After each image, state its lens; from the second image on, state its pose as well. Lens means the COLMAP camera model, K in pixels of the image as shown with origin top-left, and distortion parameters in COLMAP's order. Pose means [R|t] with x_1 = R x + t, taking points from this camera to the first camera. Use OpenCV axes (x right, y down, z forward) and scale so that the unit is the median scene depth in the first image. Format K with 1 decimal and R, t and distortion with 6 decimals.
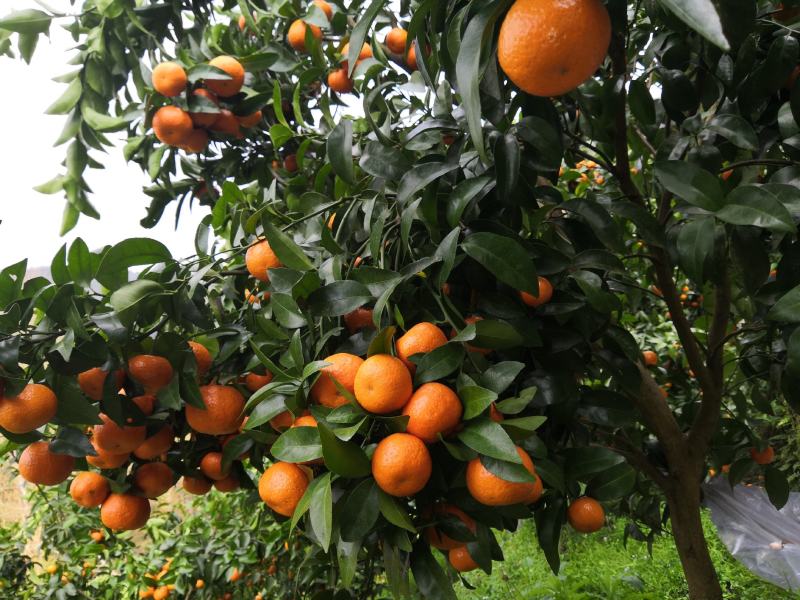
lens RADIAL K [[646.7, 0, 400.0], [0, 646.7, 300.0], [0, 0, 1]] dist [0.103805, -0.181929]
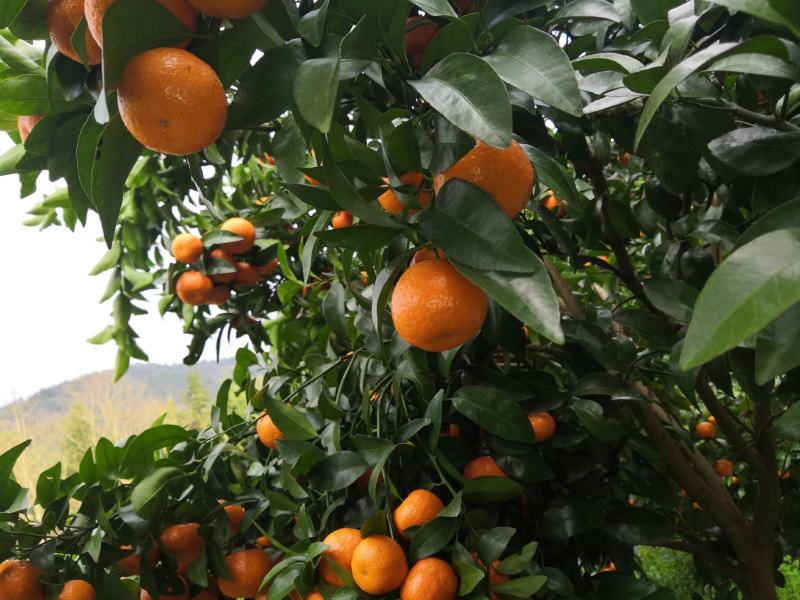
lens RADIAL K [[663.5, 0, 400.0], [0, 663.5, 300.0], [0, 0, 1]] dist [-0.005649, 0.017424]
pose [[0.987484, -0.128285, -0.091748, 0.102327], [0.118882, 0.987705, -0.101515, -0.114538], [0.103643, 0.089337, 0.990594, -0.056135]]
